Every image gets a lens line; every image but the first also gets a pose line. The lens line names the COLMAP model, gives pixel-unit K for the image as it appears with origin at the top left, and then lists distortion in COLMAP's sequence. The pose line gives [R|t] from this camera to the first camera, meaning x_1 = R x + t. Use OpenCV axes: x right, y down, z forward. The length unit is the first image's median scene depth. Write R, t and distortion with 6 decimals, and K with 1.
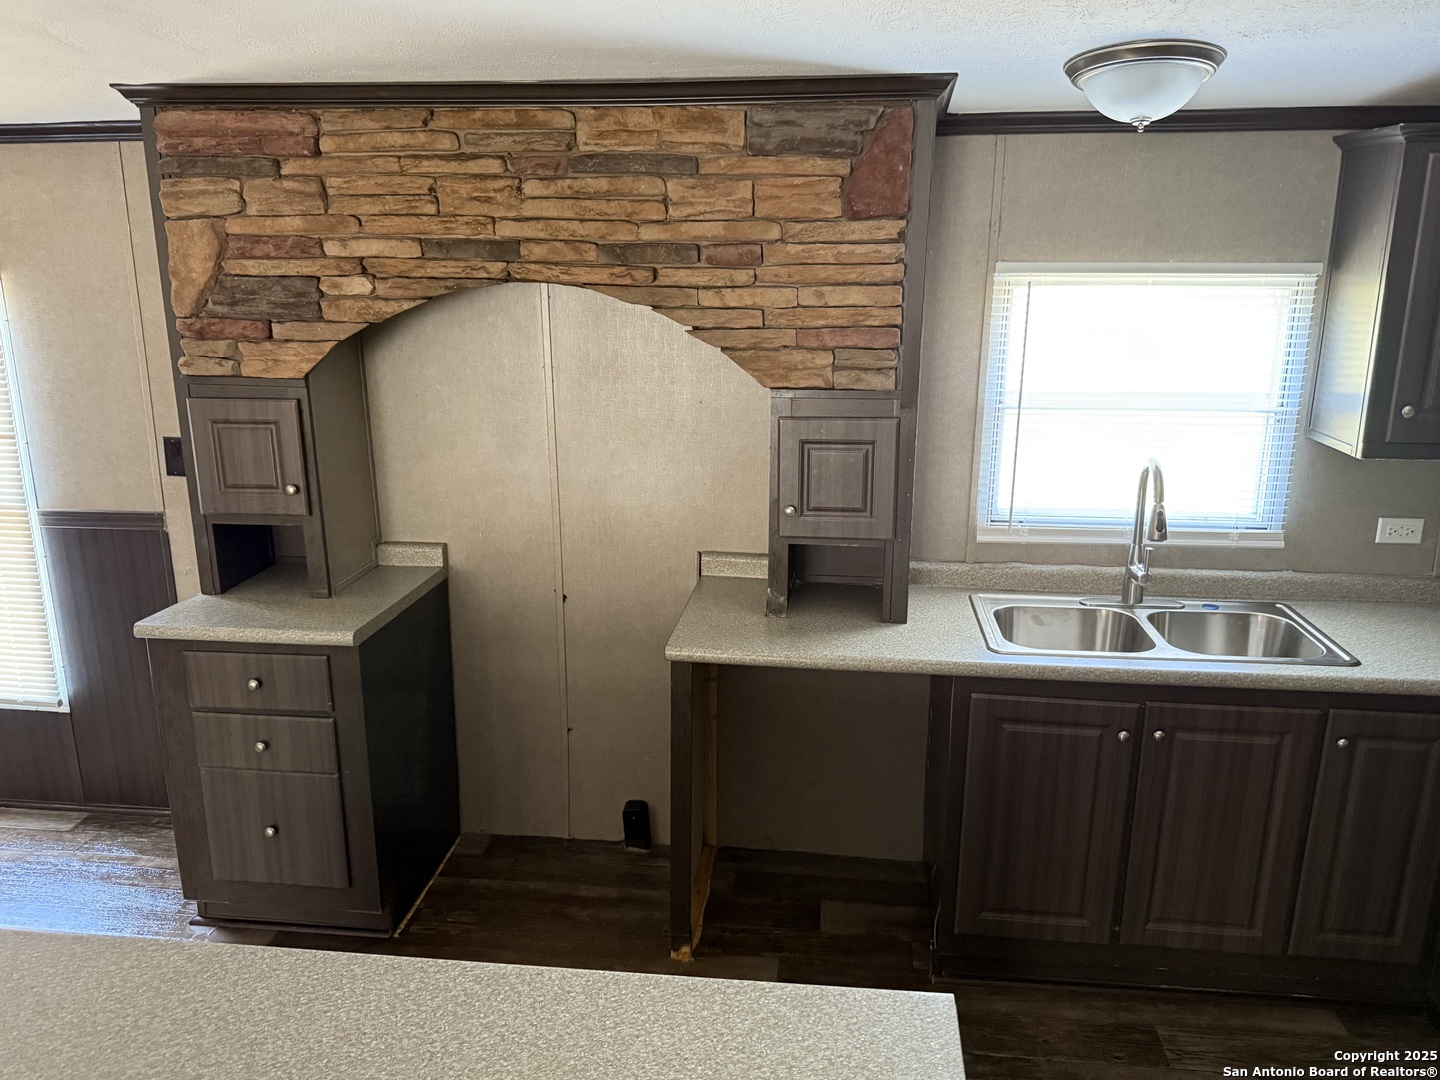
lens RADIAL K [[1119.6, 0, 692.5], [0, 1119.6, 547.3], [0, 0, 1]] dist [0.064177, -0.086721]
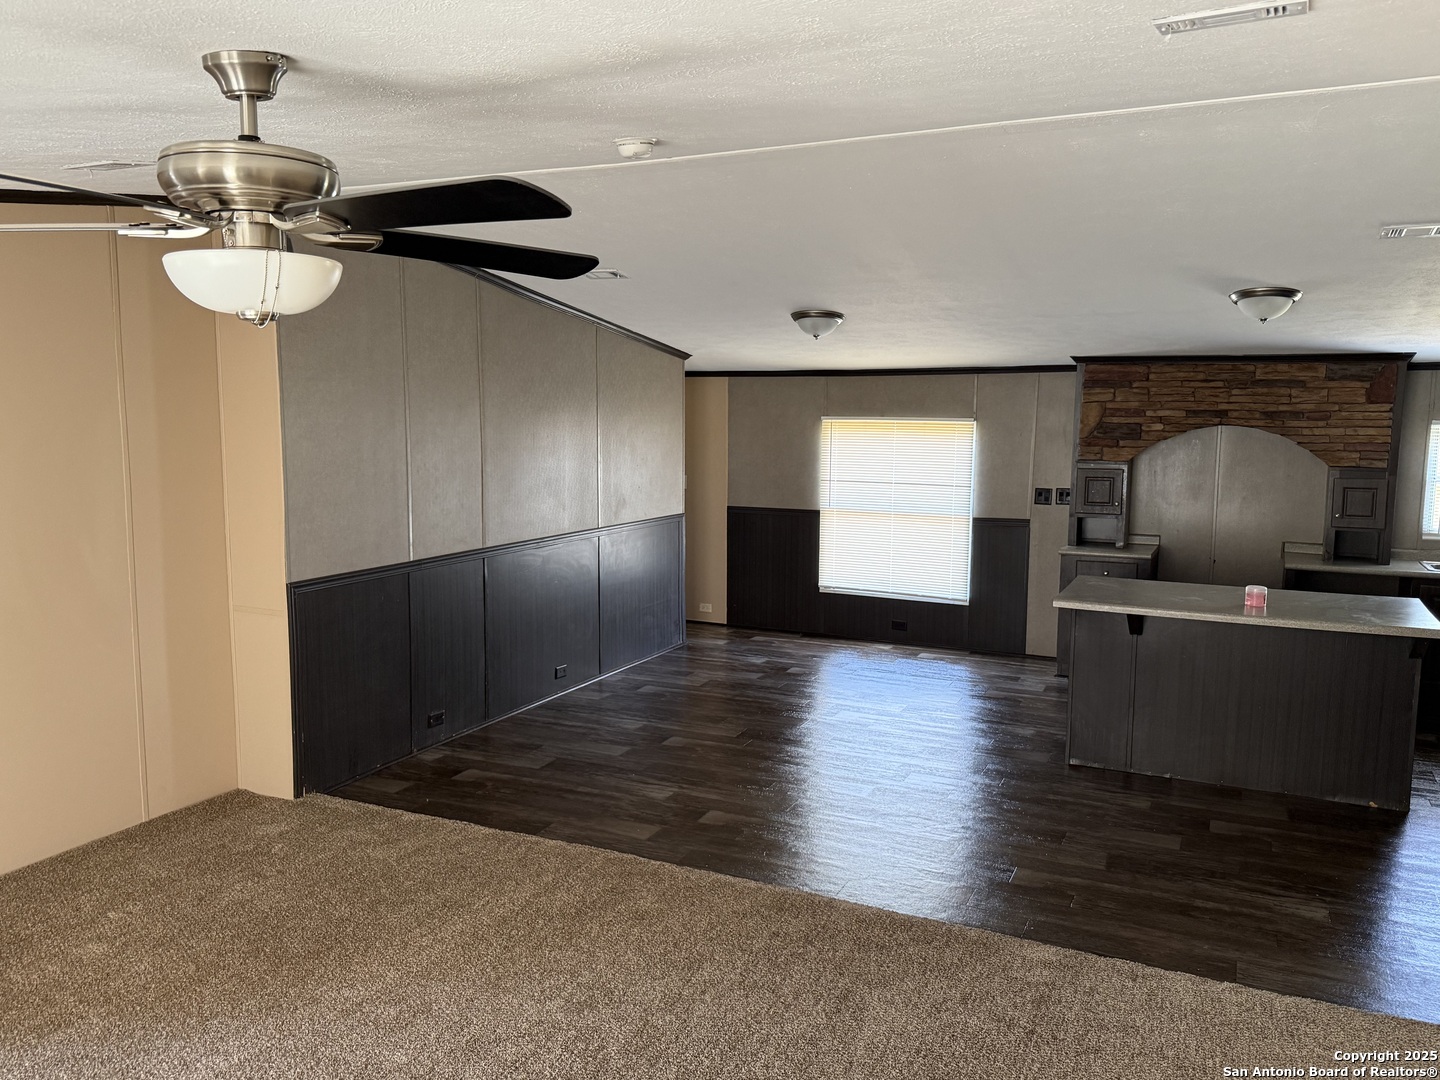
lens RADIAL K [[1119.6, 0, 720.9], [0, 1119.6, 544.8], [0, 0, 1]] dist [0.064177, -0.086721]
pose [[0.953725, 0.044301, -0.297400, -0.490723], [-0.087435, 0.987206, -0.133340, 0.508630], [0.287688, 0.153173, 0.945396, -1.844950]]
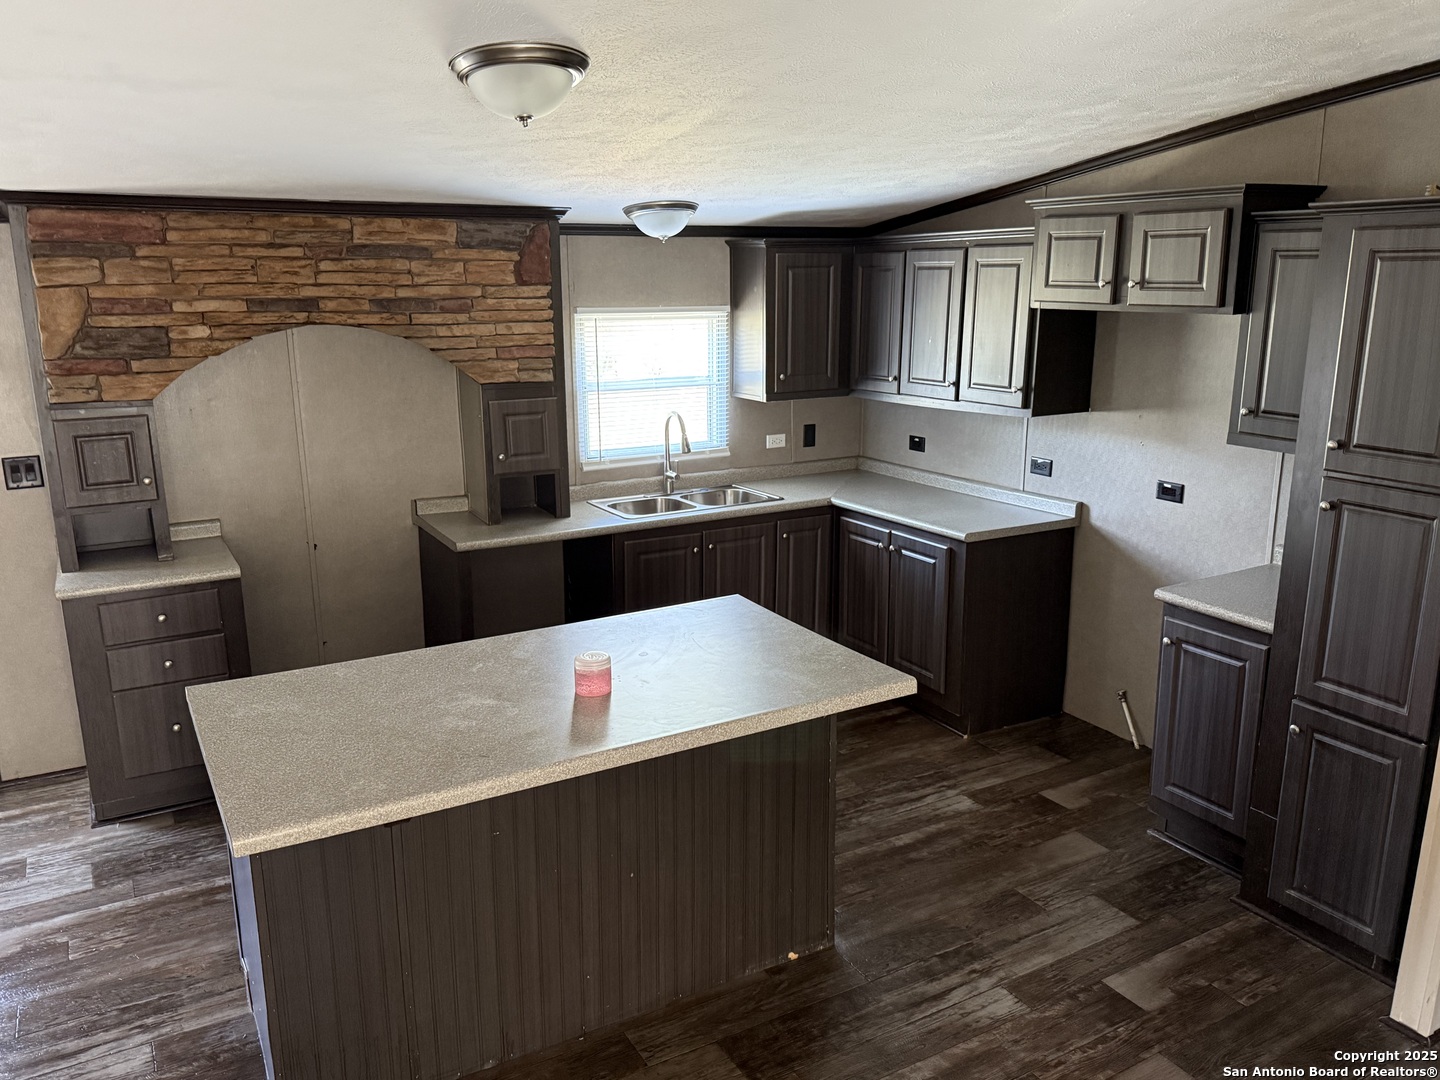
lens RADIAL K [[1119.6, 0, 734.7], [0, 1119.6, 560.5], [0, 0, 1]] dist [0.064177, -0.086721]
pose [[0.801013, -0.152335, 0.578941, -0.652083], [0.160931, 0.986277, 0.036855, 0.118702], [-0.576610, 0.063649, 0.814536, -0.578206]]
